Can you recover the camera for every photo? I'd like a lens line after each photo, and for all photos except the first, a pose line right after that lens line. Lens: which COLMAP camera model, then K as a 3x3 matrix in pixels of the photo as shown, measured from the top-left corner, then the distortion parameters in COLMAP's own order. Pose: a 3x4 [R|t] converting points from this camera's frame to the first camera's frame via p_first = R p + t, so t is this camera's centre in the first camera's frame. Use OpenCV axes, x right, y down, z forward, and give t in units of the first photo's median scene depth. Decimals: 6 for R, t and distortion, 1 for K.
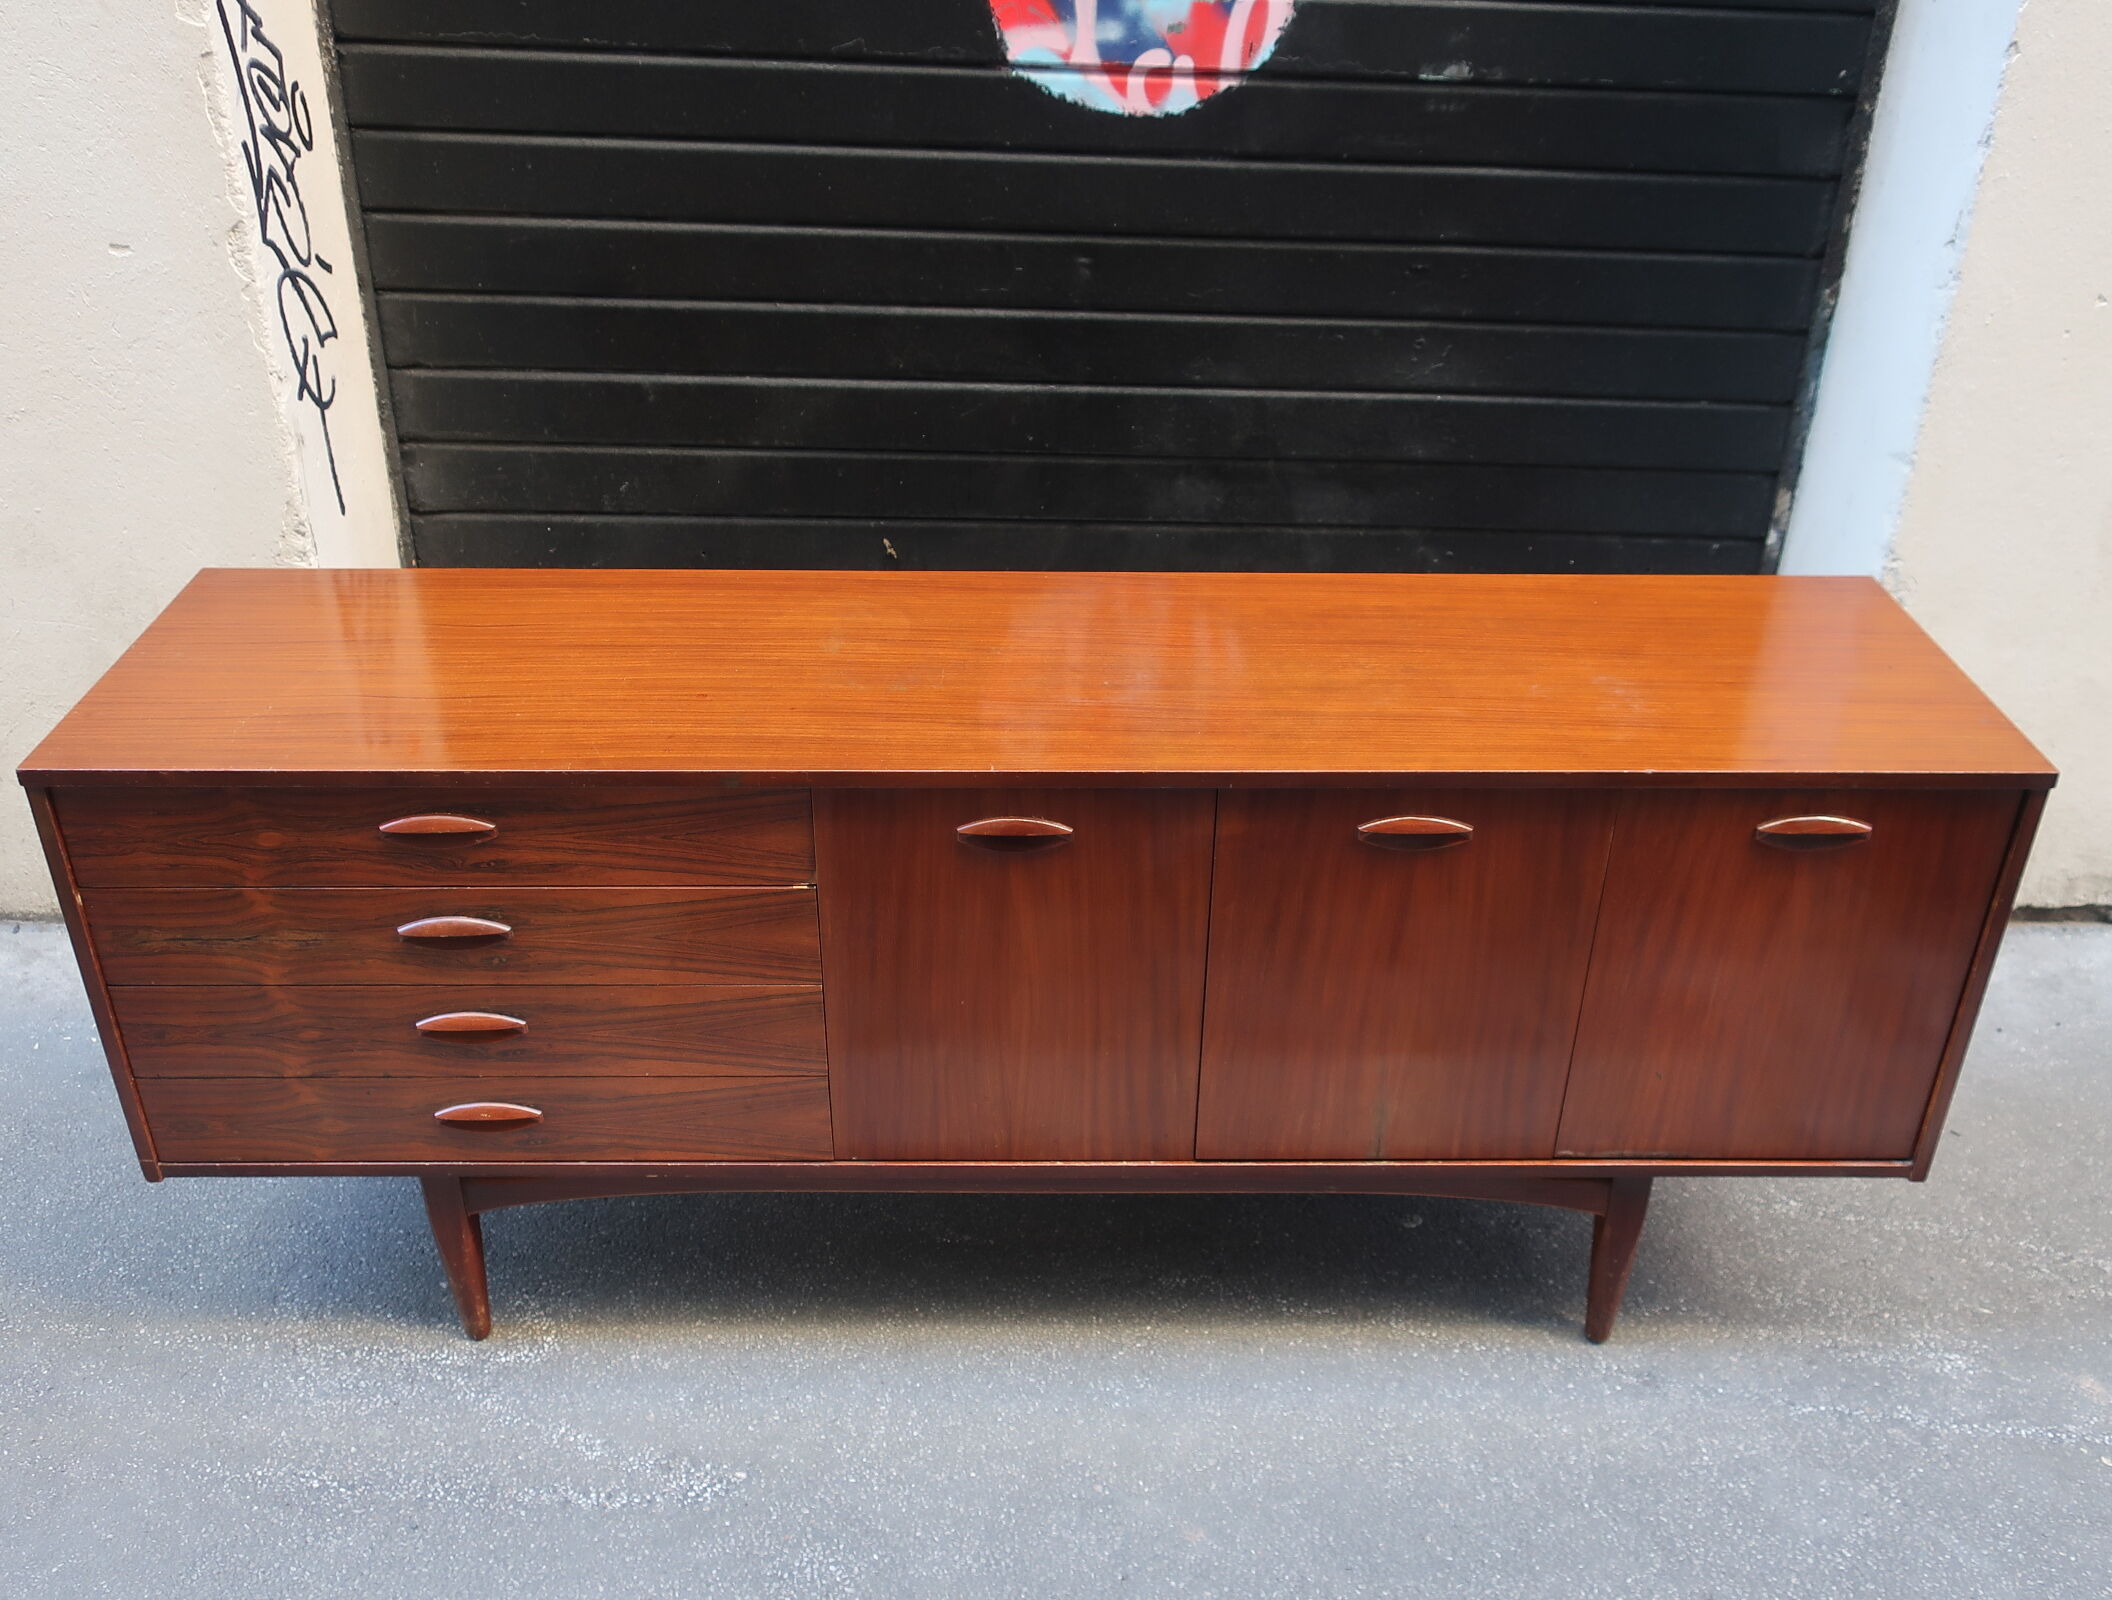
lens RADIAL K [[1886.3, 0, 1048.9], [0, 1886.3, 811.5], [0, 0, 1]] dist [0.002530, -0.003622]
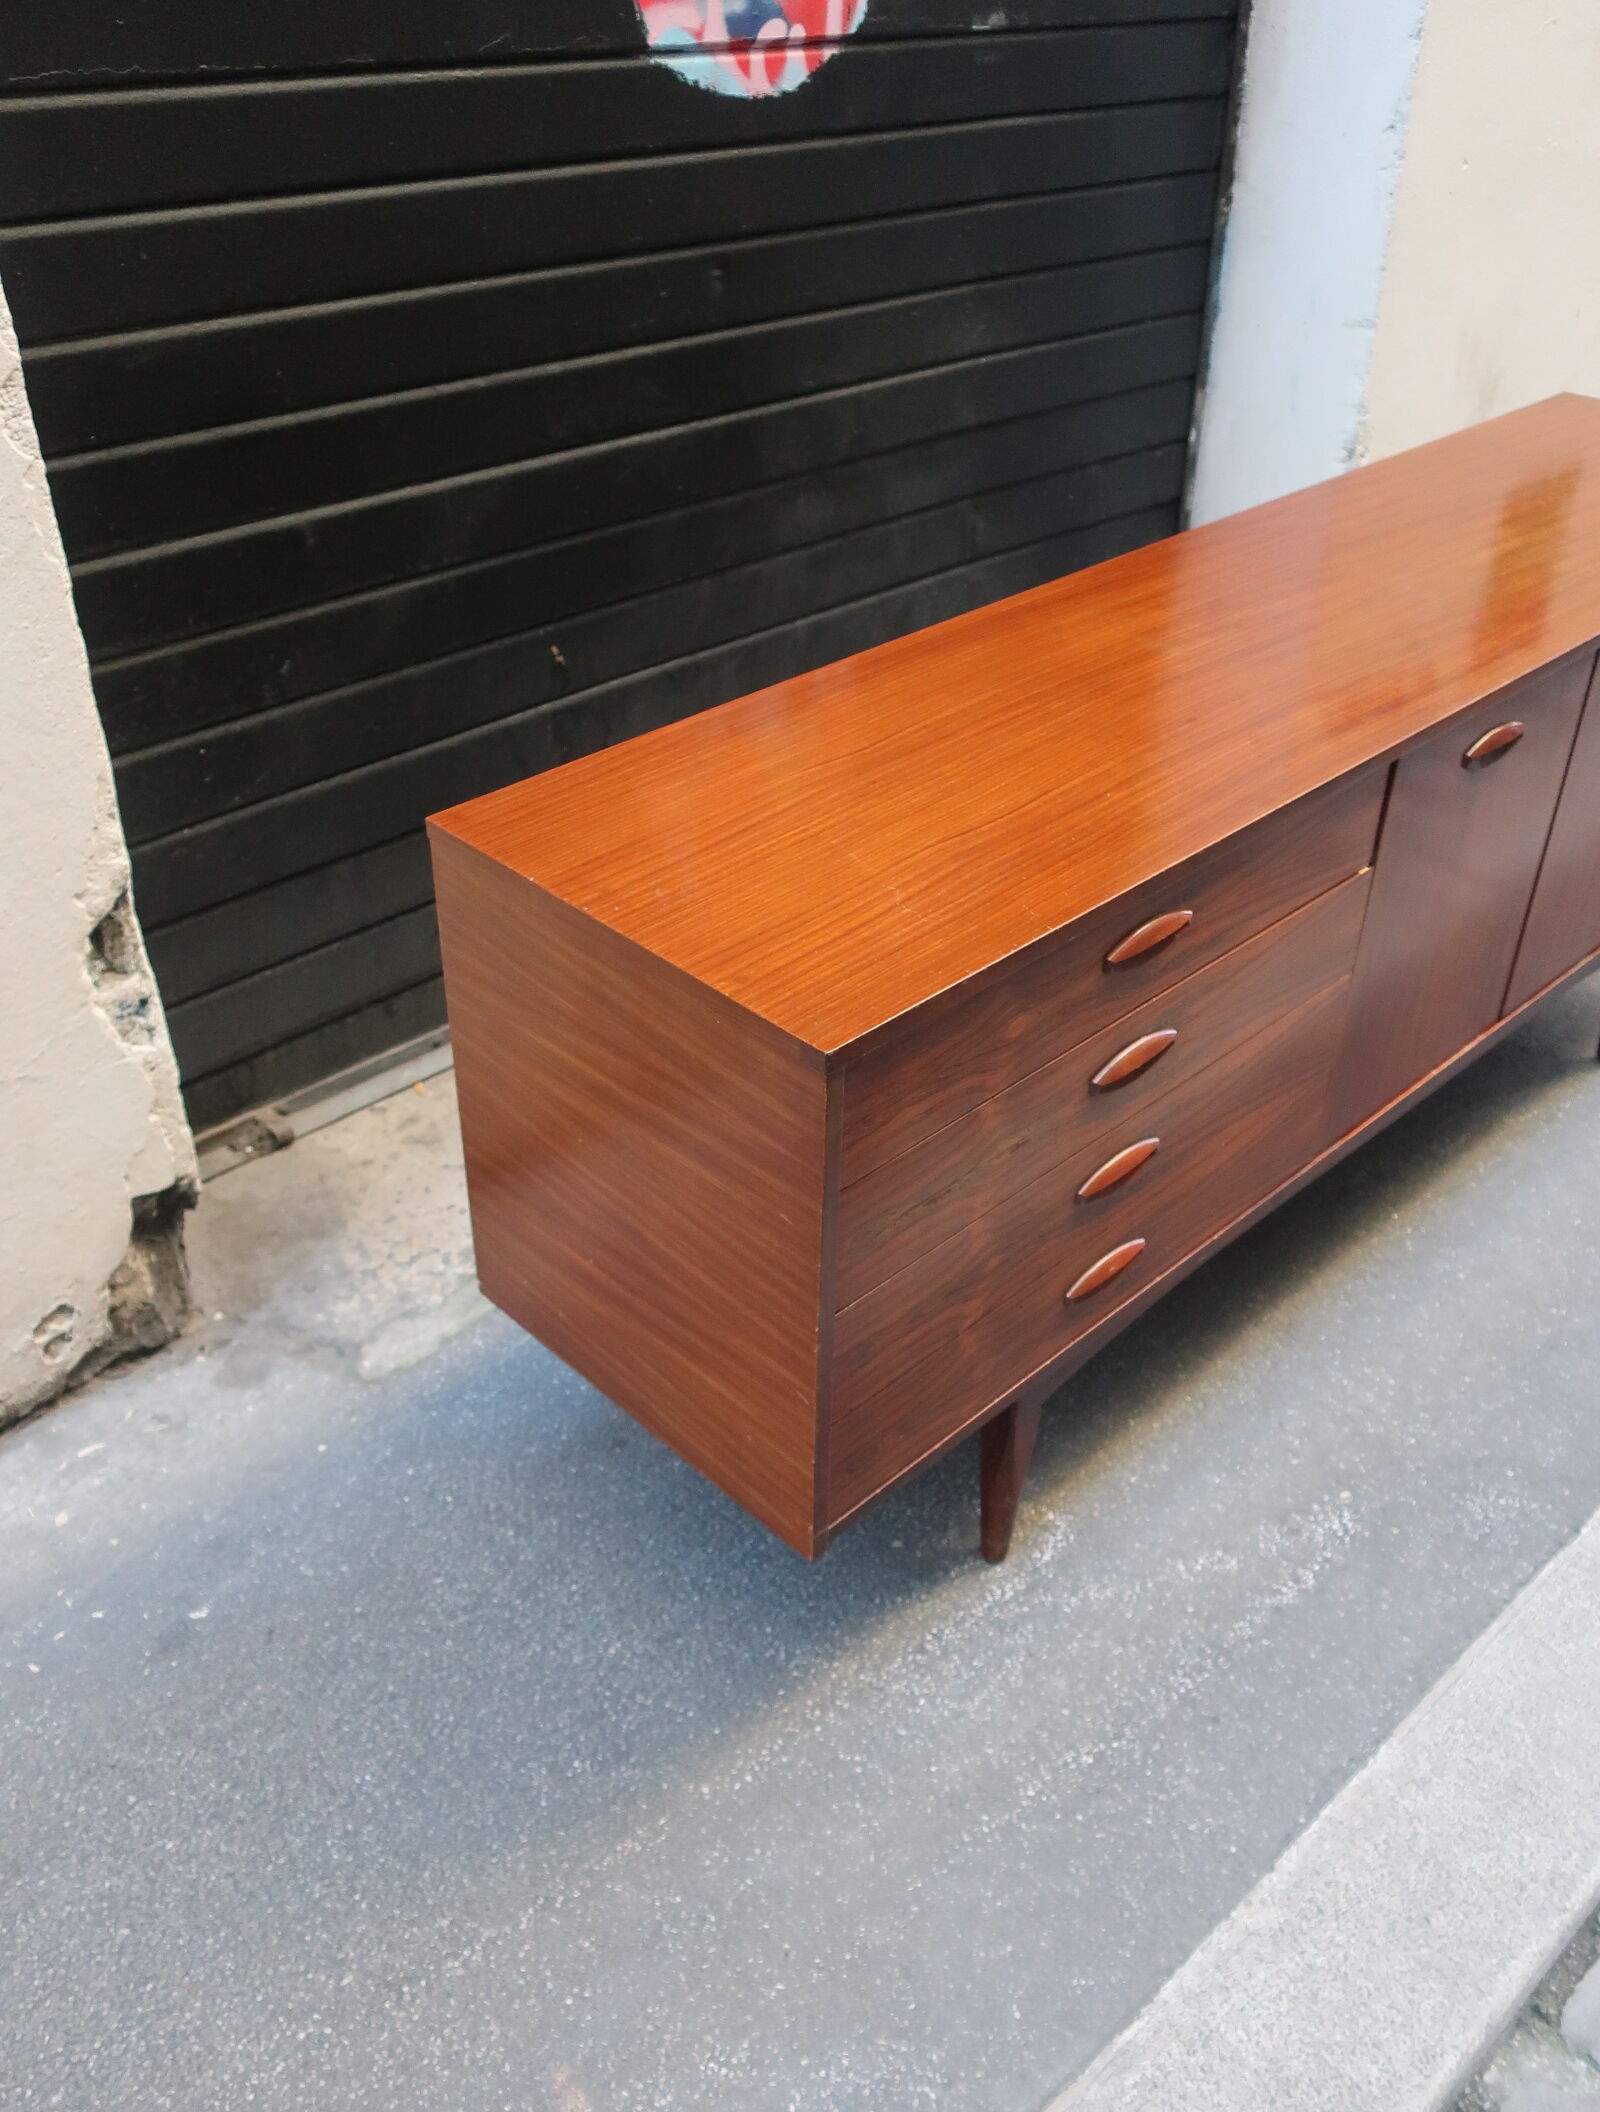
lens RADIAL K [[1886.3, 0, 806.0], [0, 1886.3, 1056.1], [0, 0, 1]] dist [0.002530, -0.003622]
pose [[0.720037, -0.389469, 0.574335, -0.660274], [0.347980, 0.918715, 0.186741, -0.107857], [-0.600380, 0.065397, 0.797036, 0.295381]]
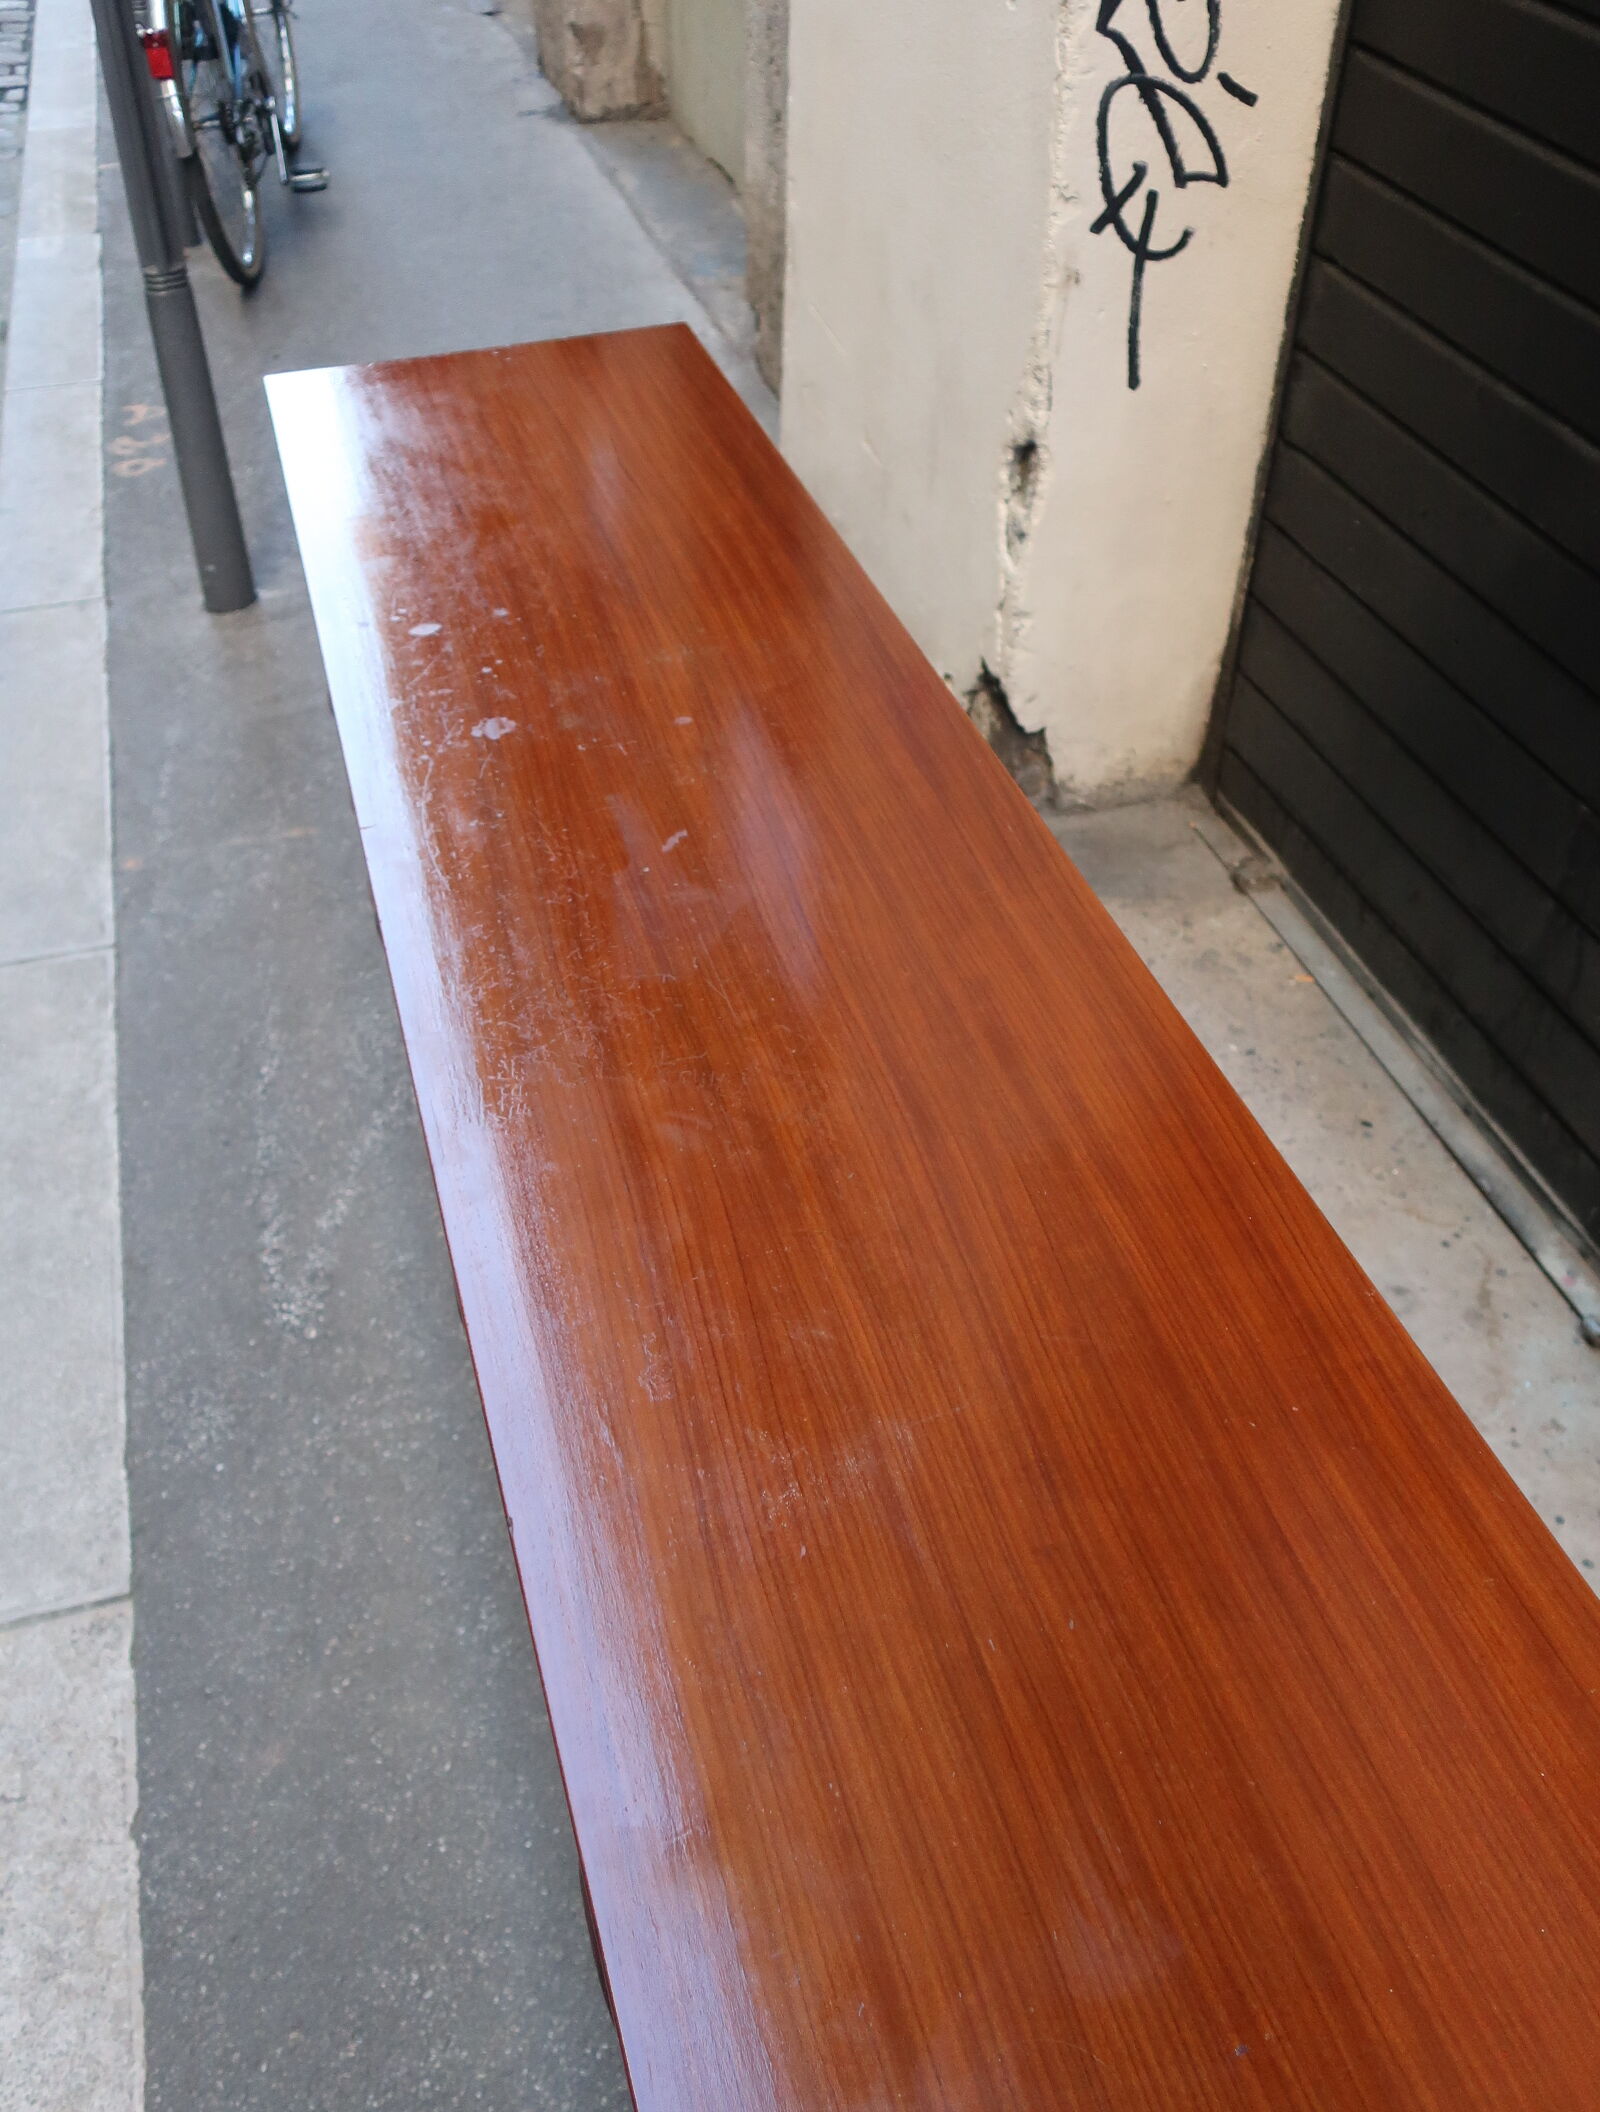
lens RADIAL K [[1886.3, 0, 798.9], [0, 1886.3, 1051.9], [0, 0, 1]] dist [0.002530, -0.003622]
pose [[0.277723, 0.613014, -0.739651, 0.435285], [-0.473821, 0.757182, 0.449633, -0.258740], [0.835681, 0.225589, 0.500746, 0.539461]]
